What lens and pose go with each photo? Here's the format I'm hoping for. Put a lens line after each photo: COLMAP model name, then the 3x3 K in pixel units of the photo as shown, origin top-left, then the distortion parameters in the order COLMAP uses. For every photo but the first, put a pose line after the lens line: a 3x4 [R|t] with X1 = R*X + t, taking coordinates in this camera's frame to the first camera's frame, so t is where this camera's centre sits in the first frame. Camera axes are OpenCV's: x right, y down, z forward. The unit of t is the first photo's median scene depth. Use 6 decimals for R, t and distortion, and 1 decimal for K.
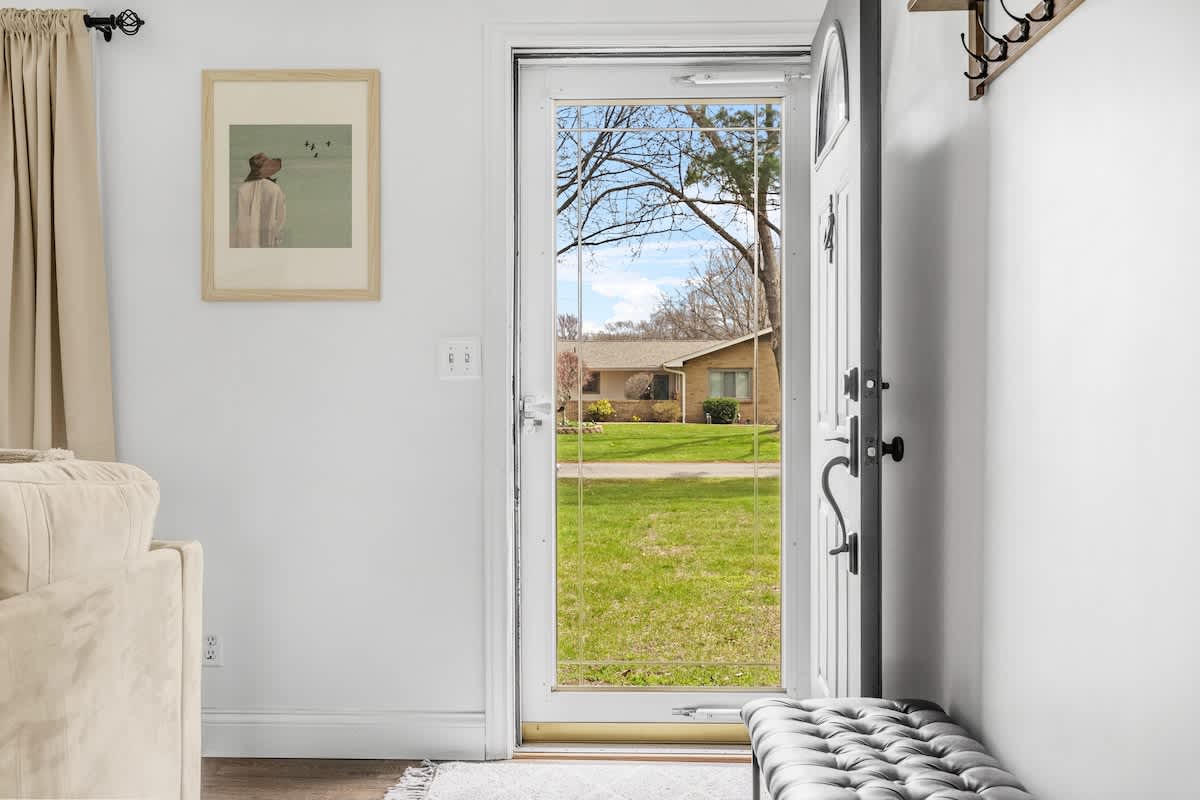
lens RADIAL K [[1147.3, 0, 599.8], [0, 1147.3, 401.8], [0, 0, 1]] dist [-0.004654, 0.000000]
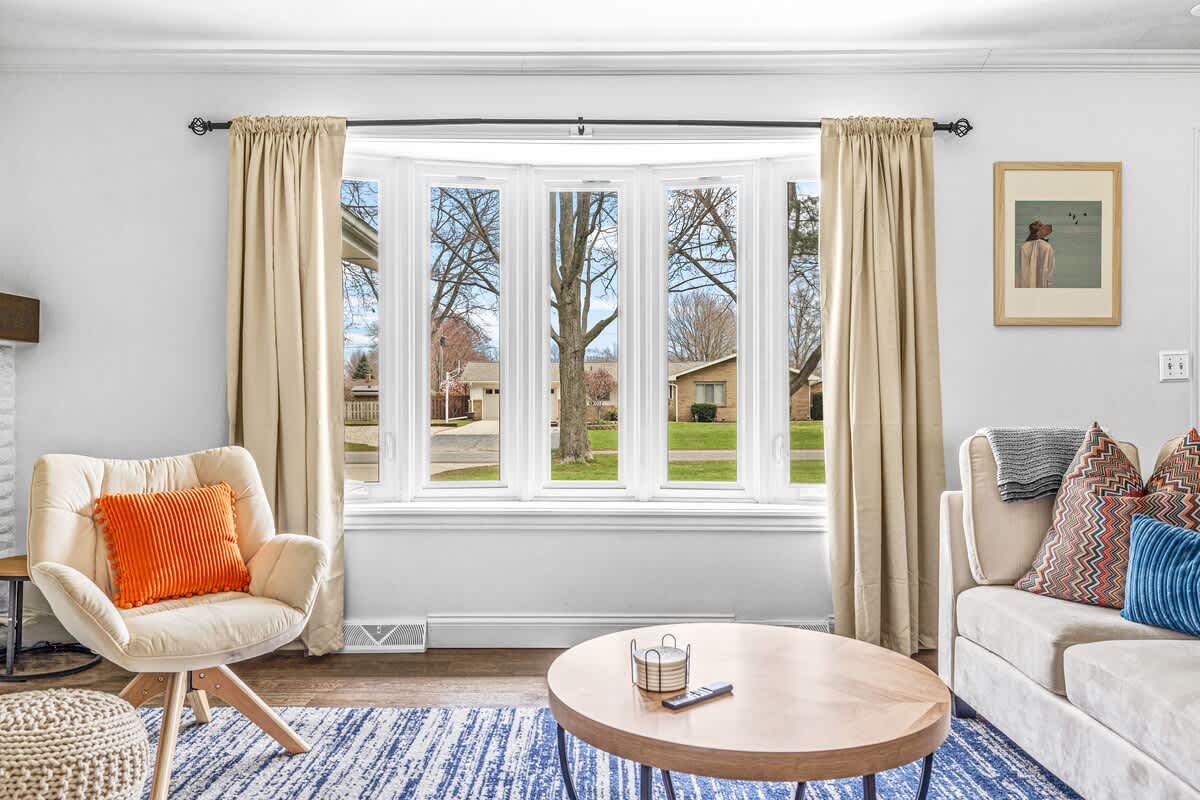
lens RADIAL K [[835.8, 0, 598.8], [0, 835.8, 400.2], [0, 0, 1]] dist [-0.004723, 0.007658]
pose [[0.999037, -0.007508, 0.043235, -0.878280], [0.007882, 0.999933, -0.008490, 0.007483], [-0.043168, 0.008823, 0.999029, 0.000824]]
